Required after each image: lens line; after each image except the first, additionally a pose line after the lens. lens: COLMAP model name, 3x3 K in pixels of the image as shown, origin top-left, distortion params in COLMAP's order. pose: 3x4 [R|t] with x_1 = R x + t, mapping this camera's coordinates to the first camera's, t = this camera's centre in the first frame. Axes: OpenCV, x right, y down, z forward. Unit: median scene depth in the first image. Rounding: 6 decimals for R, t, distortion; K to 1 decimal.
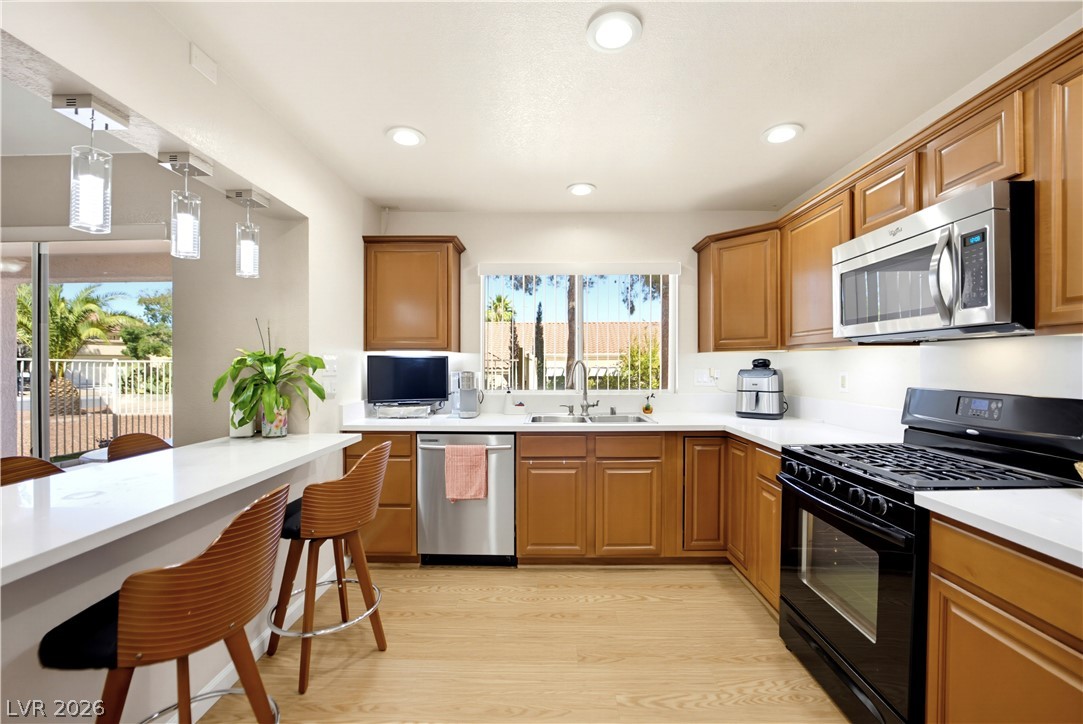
lens RADIAL K [[441.8, 0, 545.6], [0, 441.8, 369.0], [0, 0, 1]] dist [-0.024482, 0.001134]
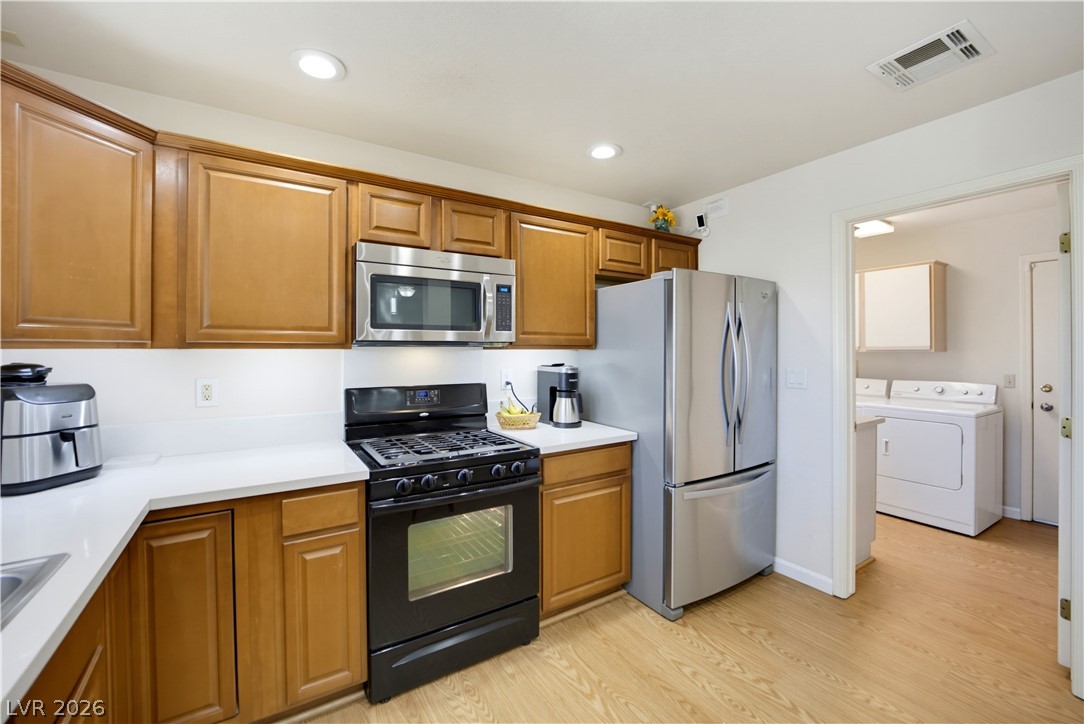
lens RADIAL K [[442.2, 0, 539.9], [0, 442.2, 352.9], [0, 0, 1]] dist [-0.024482, 0.001134]
pose [[-0.543527, -0.001749, 0.839390, -0.239517], [0.013226, 0.999856, 0.010648, -0.037186], [-0.839288, 0.016889, -0.543425, 0.878797]]
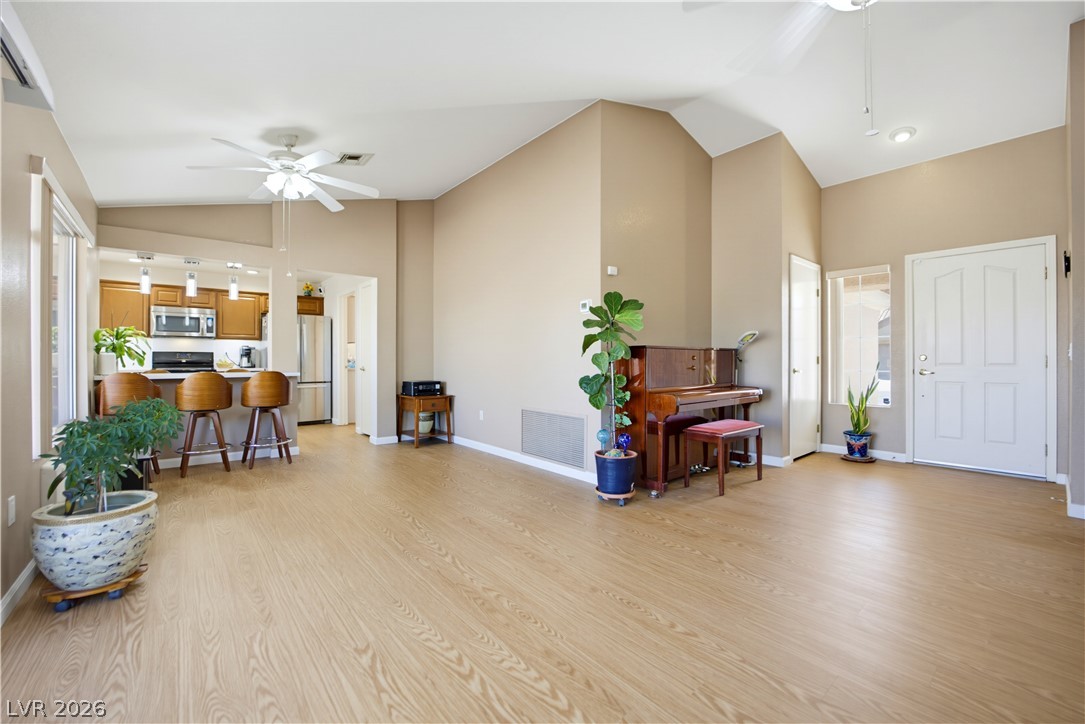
lens RADIAL K [[442.6, 0, 548.5], [0, 442.6, 366.5], [0, 0, 1]] dist [-0.024482, 0.001134]
pose [[-0.660247, -0.011151, 0.750966, -2.607771], [0.008141, 0.999725, 0.022002, 0.079651], [-0.751005, 0.020641, -0.659974, 0.682979]]
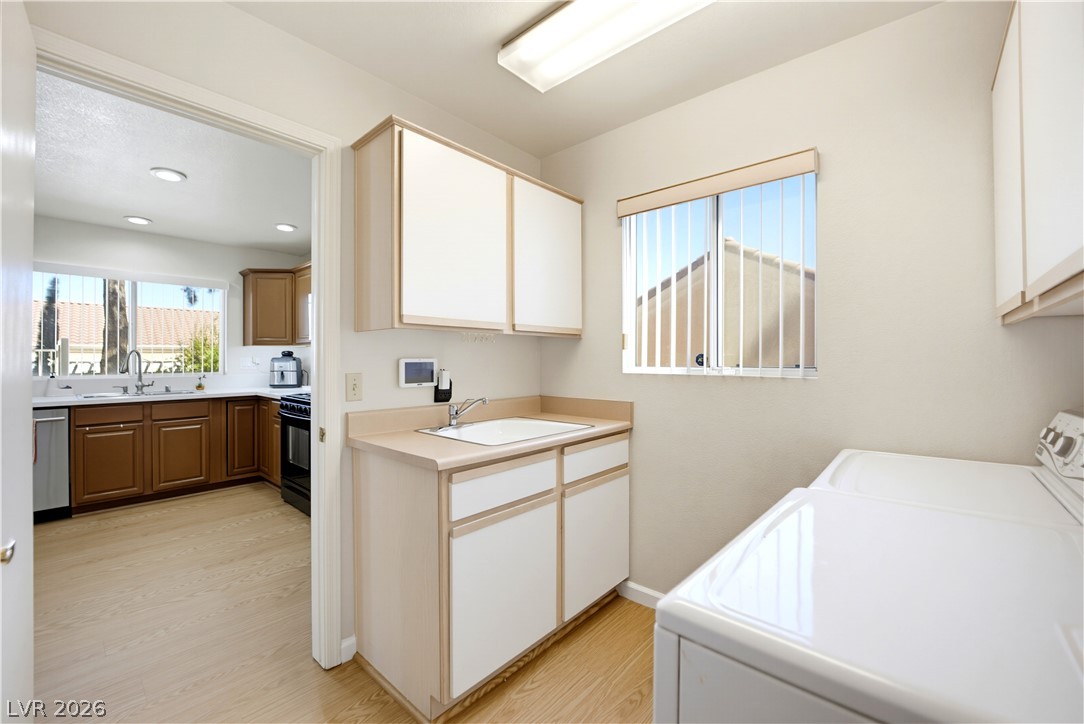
lens RADIAL K [[442.2, 0, 544.3], [0, 442.2, 358.5], [0, 0, 1]] dist [-0.024482, 0.001134]
pose [[0.651518, -0.000317, 0.758633, -0.115486], [0.009004, 0.999933, -0.007315, 0.027911], [-0.758580, 0.011597, 0.651477, -0.818244]]
